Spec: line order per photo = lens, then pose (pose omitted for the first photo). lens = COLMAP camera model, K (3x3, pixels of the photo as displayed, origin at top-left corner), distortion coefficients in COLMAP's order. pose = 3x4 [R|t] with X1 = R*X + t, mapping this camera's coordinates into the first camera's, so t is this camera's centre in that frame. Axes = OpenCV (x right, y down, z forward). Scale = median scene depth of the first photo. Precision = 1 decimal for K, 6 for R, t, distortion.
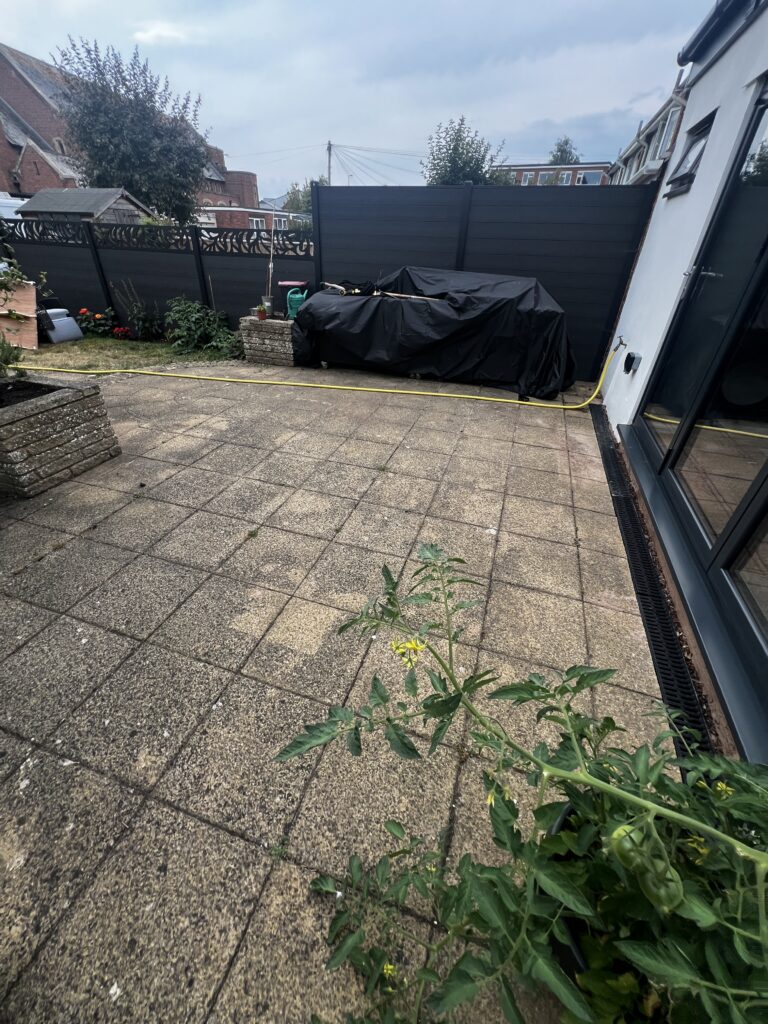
lens RADIAL K [[409.3, 0, 381.3], [0, 409.3, 510.0], [0, 0, 1]] dist [-0.003278, 0.000619]
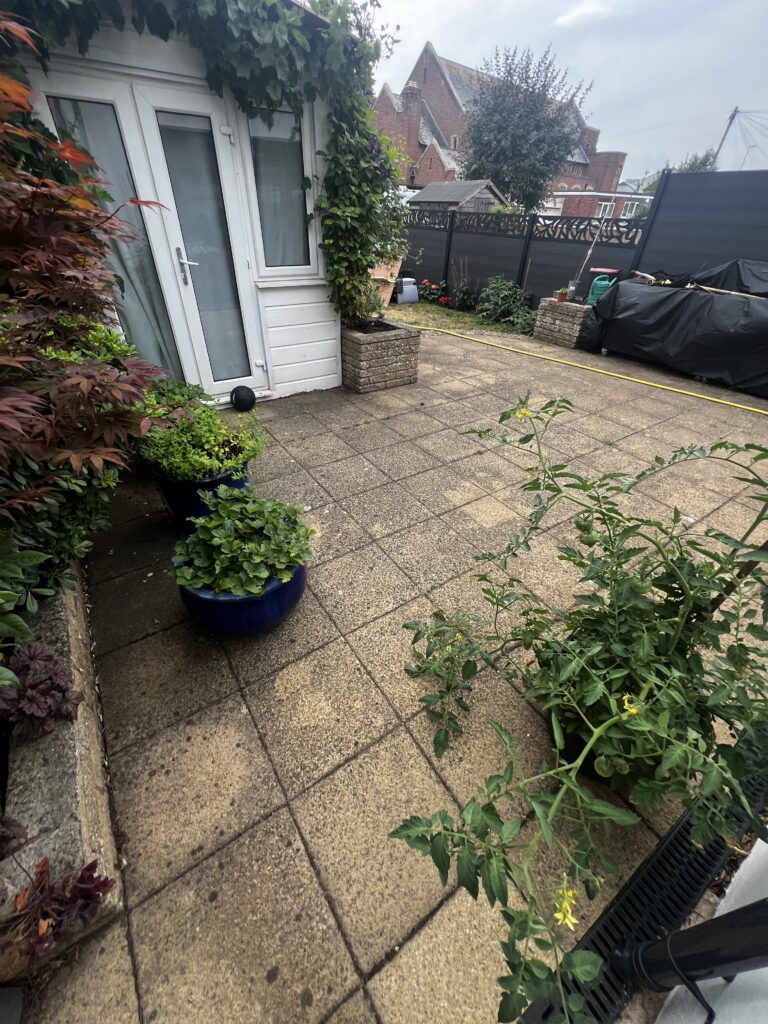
lens RADIAL K [[409.3, 0, 383.1], [0, 409.3, 514.5], [0, 0, 1]] dist [-0.003278, 0.000619]
pose [[0.788639, 0.361785, -0.497152, 0.083450], [-0.345088, 0.929649, 0.129103, 0.087607], [0.508884, 0.069745, 0.858005, -0.142406]]
